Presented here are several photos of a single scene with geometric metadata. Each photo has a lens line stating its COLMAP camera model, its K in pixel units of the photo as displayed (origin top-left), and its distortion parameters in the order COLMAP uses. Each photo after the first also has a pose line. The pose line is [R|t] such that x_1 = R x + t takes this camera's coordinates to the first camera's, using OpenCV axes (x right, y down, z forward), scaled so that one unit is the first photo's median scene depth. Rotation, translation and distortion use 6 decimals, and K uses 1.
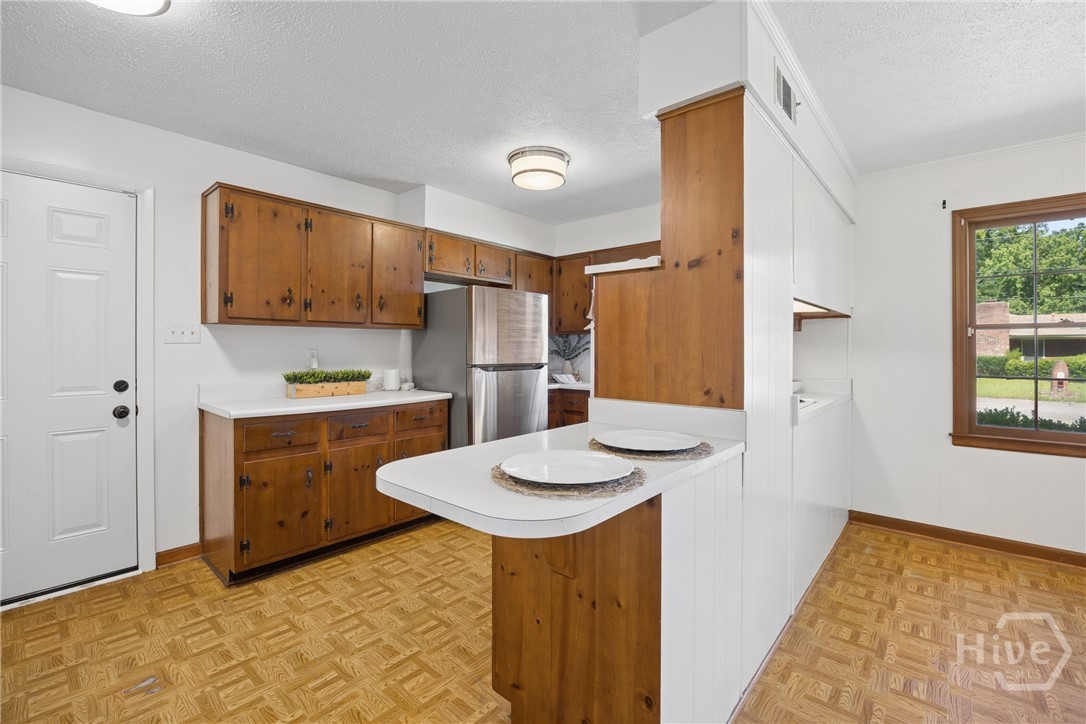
lens RADIAL K [[468.8, 0, 545.2], [0, 468.8, 349.7], [0, 0, 1]] dist [-0.017101, 0.000541]
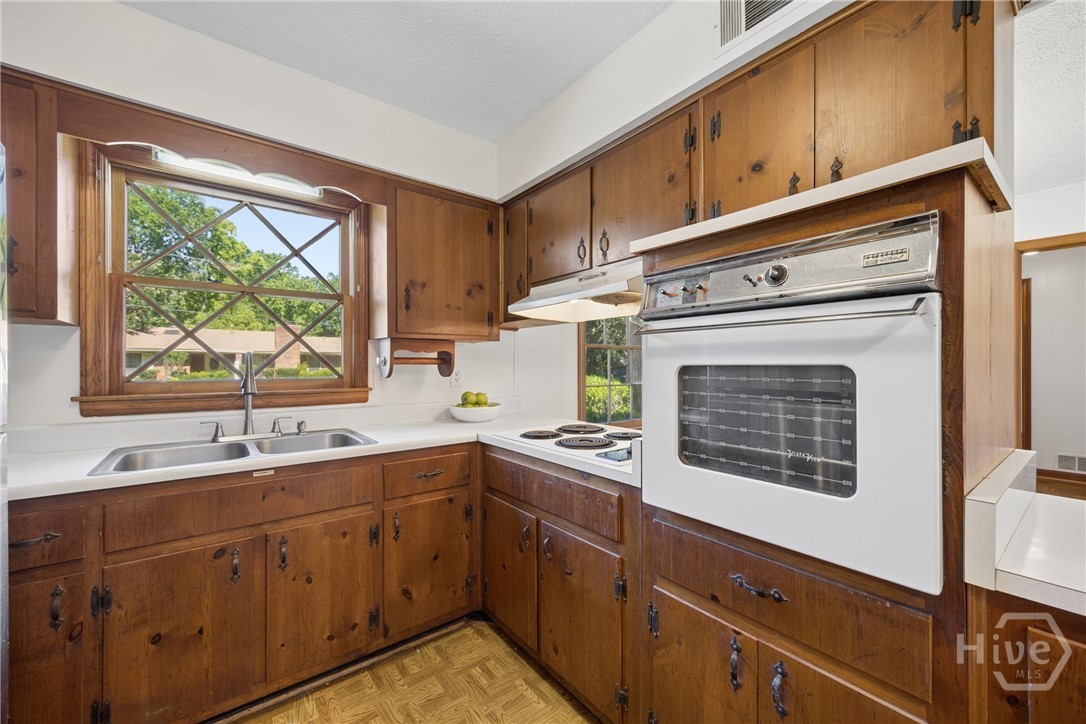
lens RADIAL K [[426.7, 0, 545.3], [0, 426.7, 363.7], [0, 0, 1]] dist [0.003692, 0.000214]
pose [[0.193001, -0.001595, 0.981197, -0.210193], [-0.001183, 0.999998, 0.001858, -0.004741], [-0.981198, -0.001520, 0.192999, 0.891096]]
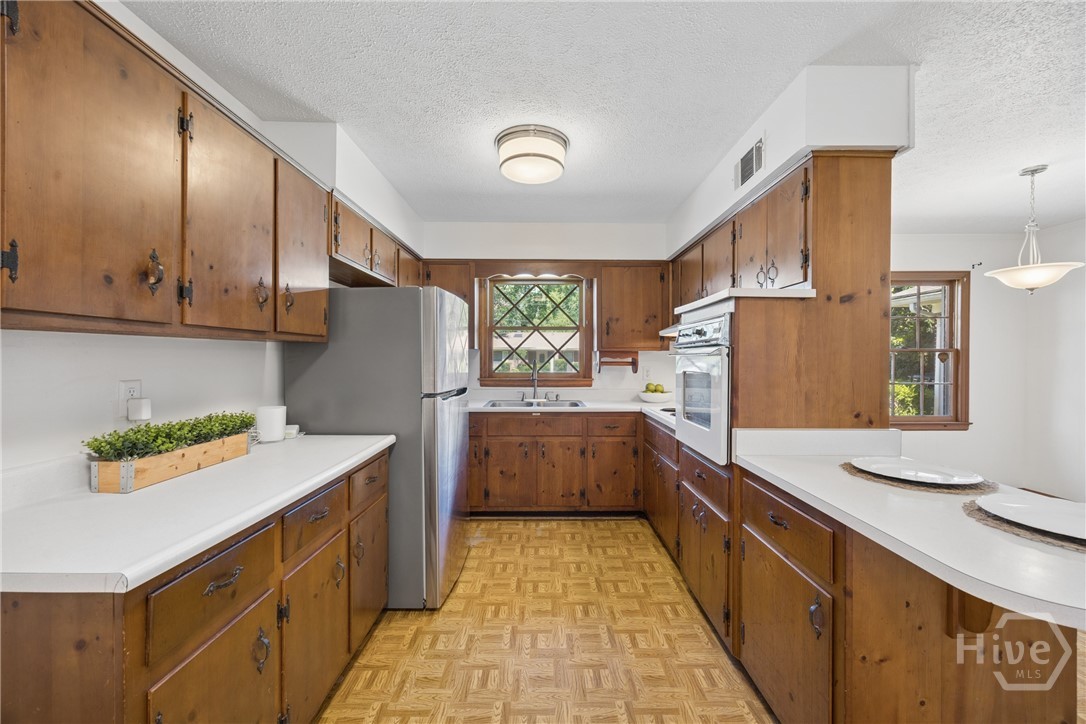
lens RADIAL K [[425.8, 0, 544.0], [0, 425.8, 360.2], [0, 0, 1]] dist [0.001756, 0.000120]
pose [[0.753588, -0.005240, 0.657326, -0.523178], [-0.000209, 0.999966, 0.008211, -0.029179], [-0.657347, -0.006325, 0.753562, 0.427974]]
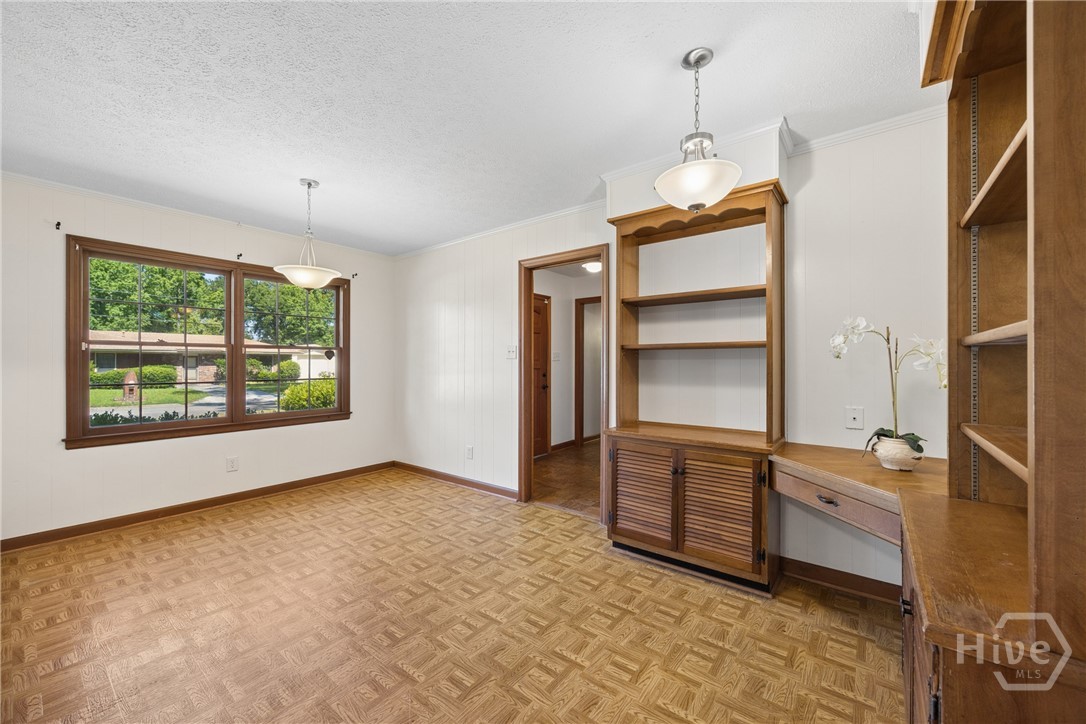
lens RADIAL K [[421.1, 0, 546.1], [0, 421.1, 362.4], [0, 0, 1]] dist [0.000955, -0.000103]
pose [[-0.056082, 0.000814, 0.998426, -0.174701], [-0.001675, 0.999998, -0.000910, 0.000201], [-0.998425, -0.001724, -0.056080, -0.071798]]
